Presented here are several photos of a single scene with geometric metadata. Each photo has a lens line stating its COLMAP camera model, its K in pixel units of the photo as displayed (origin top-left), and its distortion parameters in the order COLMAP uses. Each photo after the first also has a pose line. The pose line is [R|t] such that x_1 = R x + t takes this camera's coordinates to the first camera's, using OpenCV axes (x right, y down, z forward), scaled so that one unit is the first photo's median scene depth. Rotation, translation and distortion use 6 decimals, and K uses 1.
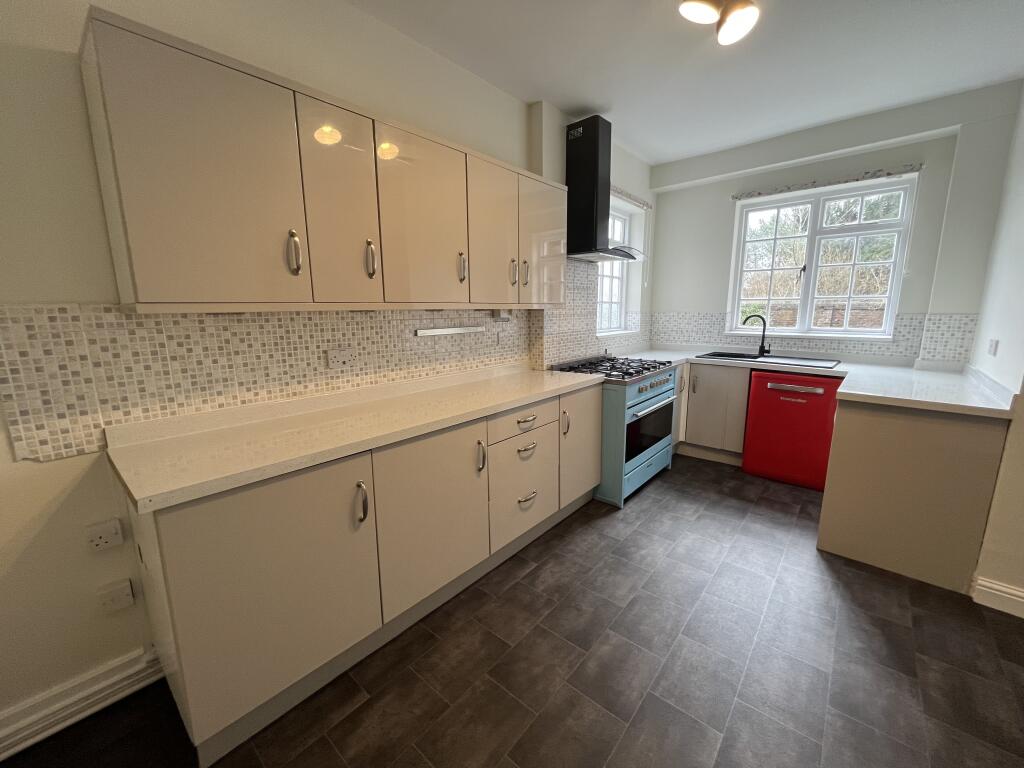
lens RADIAL K [[413.9, 0, 512.9], [0, 413.9, 384.3], [0, 0, 1]] dist [-0.002166, 0.000057]
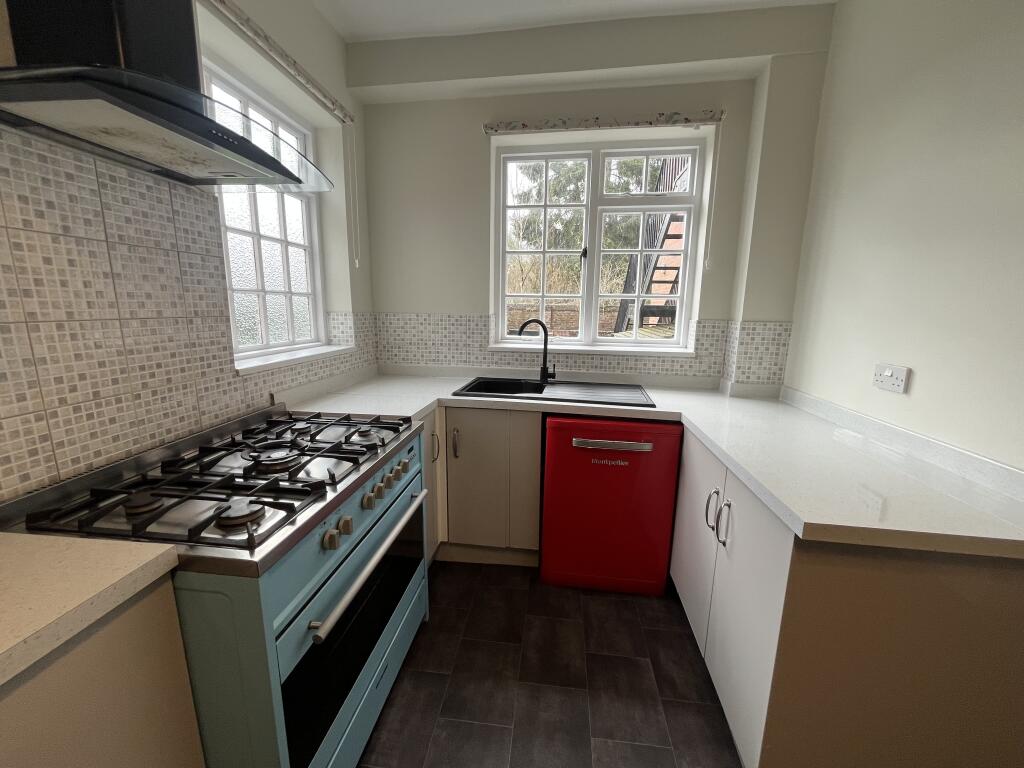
lens RADIAL K [[413.9, 0, 512.9], [0, 413.9, 384.3], [0, 0, 1]] dist [-0.002166, 0.000057]
pose [[0.831429, -0.083750, 0.549282, 0.202559], [0.081328, 0.996271, 0.028799, -0.089560], [-0.549646, 0.020728, 0.835141, 0.487173]]
